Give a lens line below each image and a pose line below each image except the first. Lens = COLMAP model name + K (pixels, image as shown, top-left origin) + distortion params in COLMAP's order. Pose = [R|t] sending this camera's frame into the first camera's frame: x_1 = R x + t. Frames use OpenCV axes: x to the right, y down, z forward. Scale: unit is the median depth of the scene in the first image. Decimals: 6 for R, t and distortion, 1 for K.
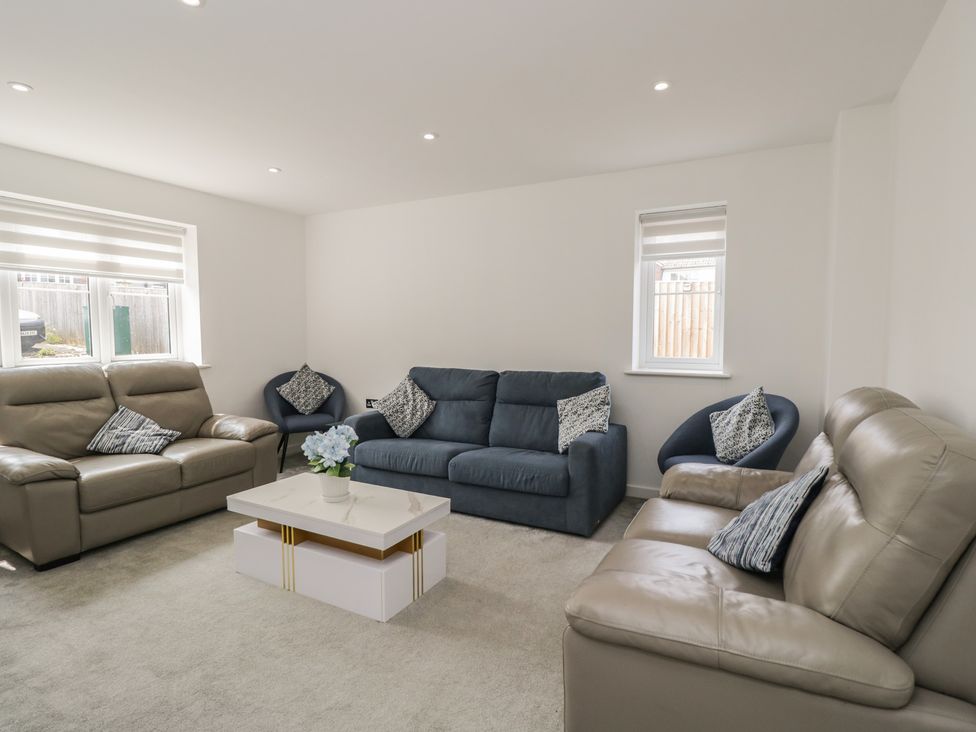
lens RADIAL K [[513.7, 0, 485.4], [0, 513.7, 369.8], [0, 0, 1]] dist [-0.001848, -0.012850]
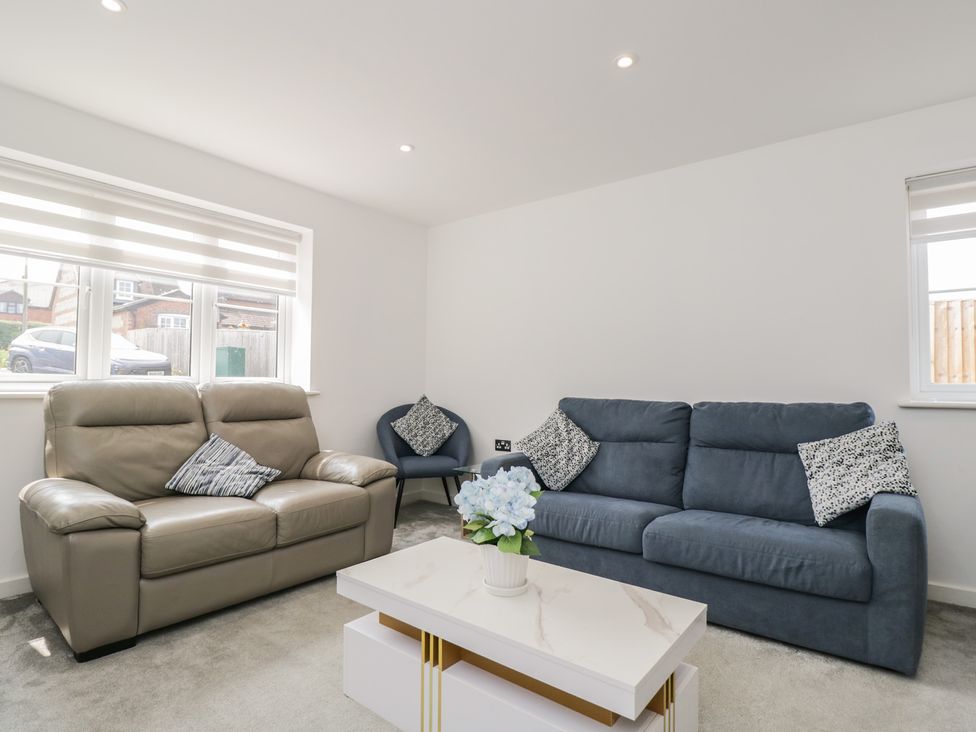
lens RADIAL K [[513.7, 0, 485.4], [0, 513.7, 369.8], [0, 0, 1]] dist [-0.001848, -0.012850]
pose [[0.984834, 0.004188, -0.173449, -0.160054], [-0.021719, 0.994821, -0.099298, 0.041853], [0.172135, 0.101559, 0.979824, 0.286033]]
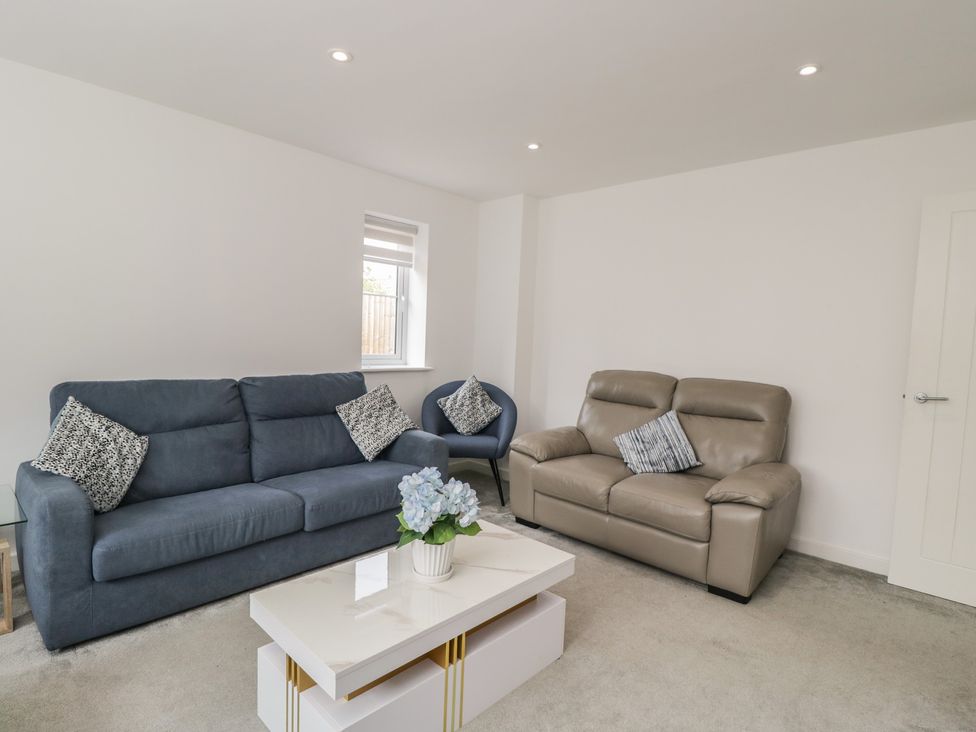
lens RADIAL K [[513.7, 0, 485.4], [0, 513.7, 369.8], [0, 0, 1]] dist [-0.001848, -0.012850]
pose [[0.264523, -0.054053, 0.962863, -0.696904], [0.027217, 0.998449, 0.048574, -0.042728], [-0.963995, 0.013358, 0.265583, 0.562649]]
